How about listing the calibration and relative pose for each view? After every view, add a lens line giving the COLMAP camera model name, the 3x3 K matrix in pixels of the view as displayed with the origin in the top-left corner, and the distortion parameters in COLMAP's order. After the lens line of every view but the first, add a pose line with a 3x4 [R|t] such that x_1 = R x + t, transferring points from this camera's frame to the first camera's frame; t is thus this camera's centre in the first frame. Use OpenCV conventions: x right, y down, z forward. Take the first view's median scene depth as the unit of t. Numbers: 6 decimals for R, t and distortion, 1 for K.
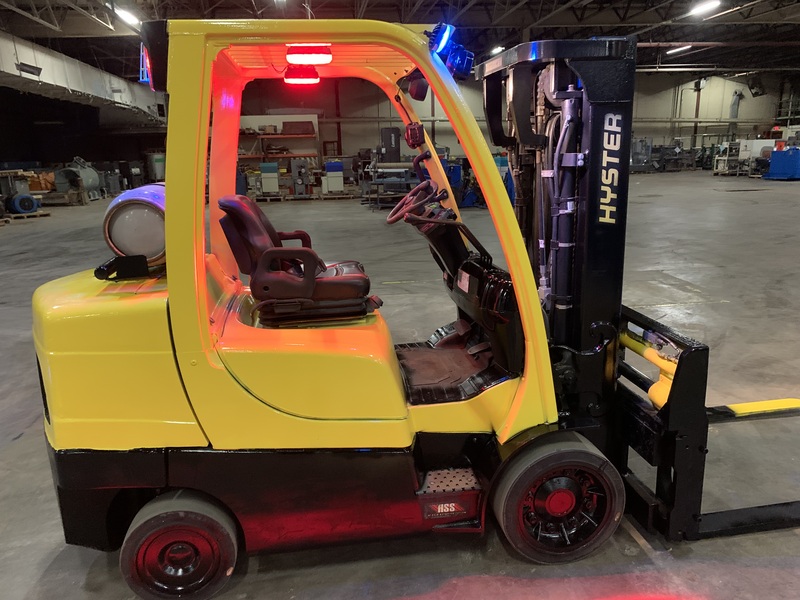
lens RADIAL K [[609.7, 0, 399.8], [0, 609.7, 303.2], [0, 0, 1]] dist [0.025579, -0.009419]
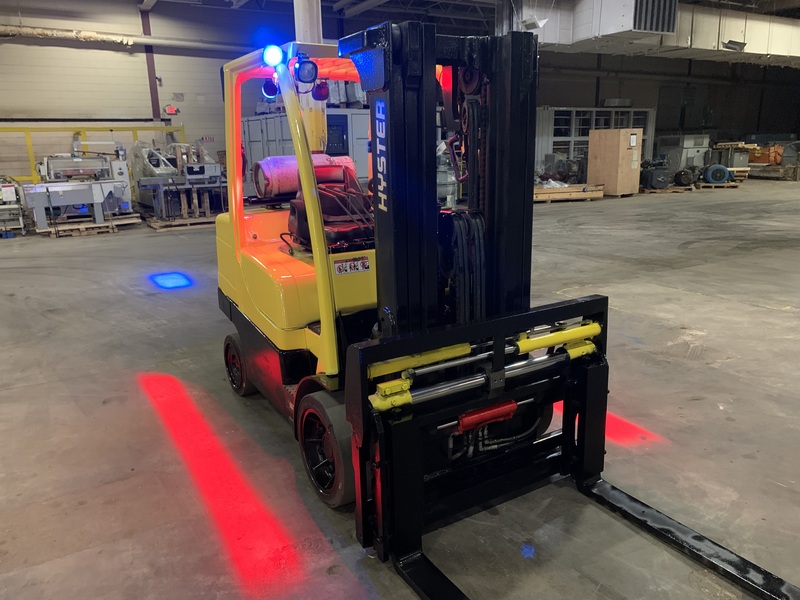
lens RADIAL K [[607.7, 0, 396.6], [0, 607.7, 295.6], [0, 0, 1]] dist [0.026659, -0.027743]
pose [[0.379707, 0.245151, -0.892034, 0.510885], [-0.214438, 0.961311, 0.172911, -0.069803], [0.899911, 0.125631, 0.417586, 0.248499]]
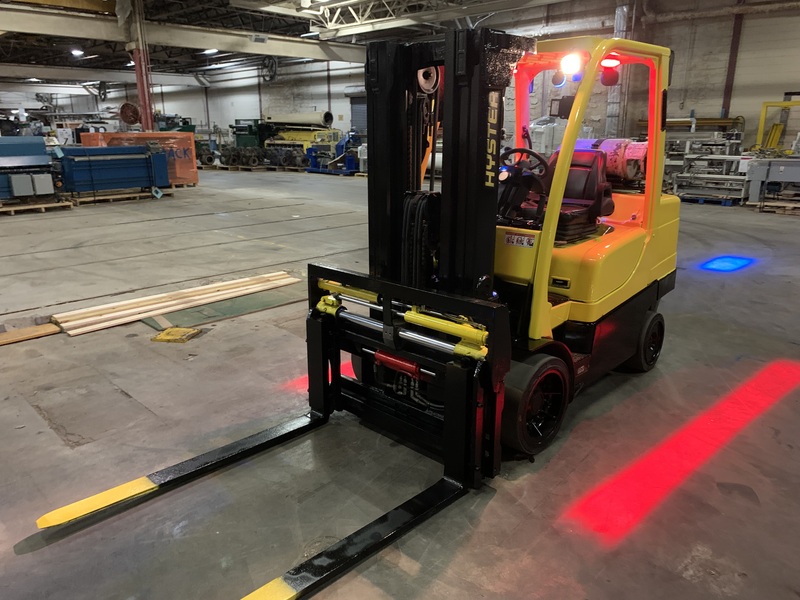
lens RADIAL K [[615.5, 0, 394.5], [0, 615.5, 301.8], [0, 0, 1]] dist [0.008879, -0.006302]
pose [[-0.803900, 0.195770, -0.561622, 0.456211], [-0.115367, 0.875016, 0.470147, -0.219963], [0.583469, 0.442743, -0.680840, 0.833272]]
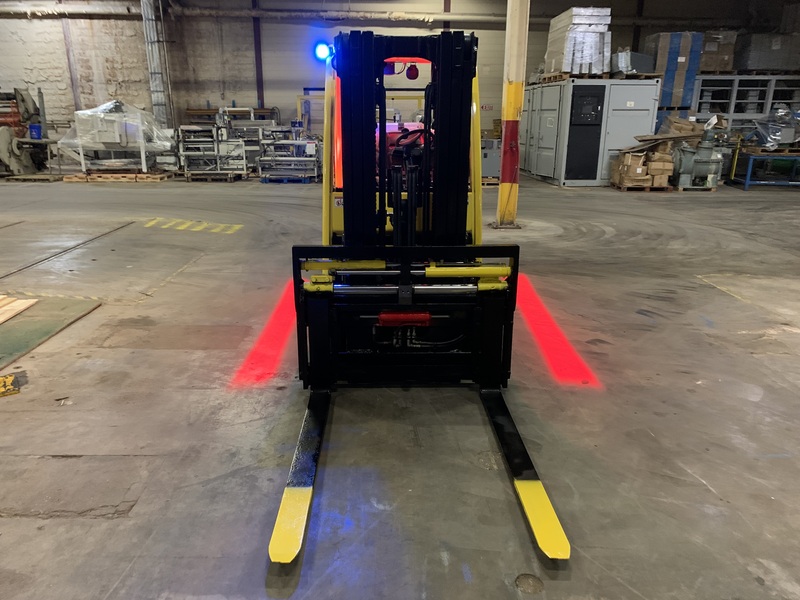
lens RADIAL K [[615.5, 0, 394.5], [0, 615.5, 301.8], [0, 0, 1]] dist [0.008879, -0.006302]
pose [[-0.132613, 0.315551, -0.939596, 0.733511], [-0.239278, 0.909739, 0.339295, -0.143708], [0.961852, 0.269820, -0.045139, 0.512705]]
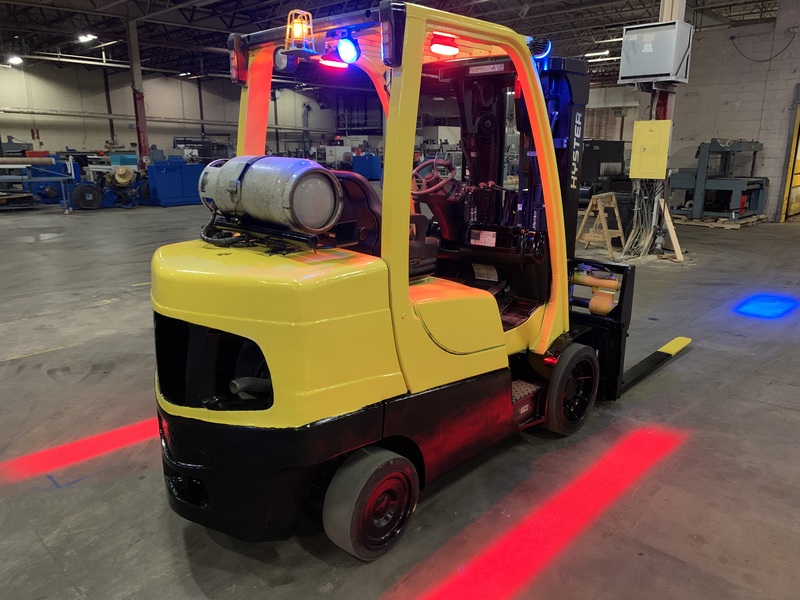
lens RADIAL K [[615.5, 0, 394.5], [0, 615.5, 301.8], [0, 0, 1]] dist [0.008879, -0.006302]
pose [[0.787516, -0.123122, 0.603870, -0.358908], [0.128139, 0.991139, 0.034975, 0.011112], [-0.602826, 0.049836, 0.796315, 0.046723]]
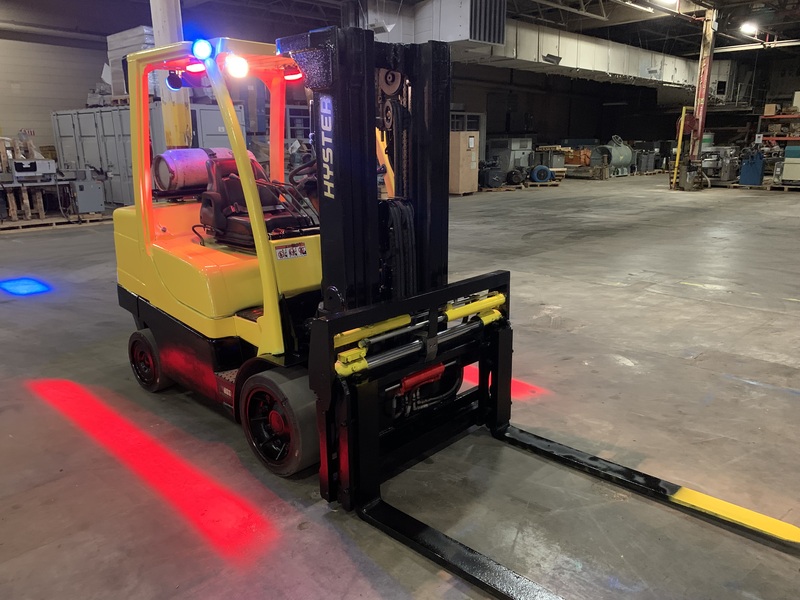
lens RADIAL K [[605.8, 0, 401.6], [0, 605.8, 307.5], [0, 0, 1]] dist [0.045562, -0.070542]
pose [[0.610607, 0.233926, -0.756596, 0.520148], [-0.203870, 0.969610, 0.135254, -0.045544], [0.765242, 0.071661, 0.639741, 0.164701]]
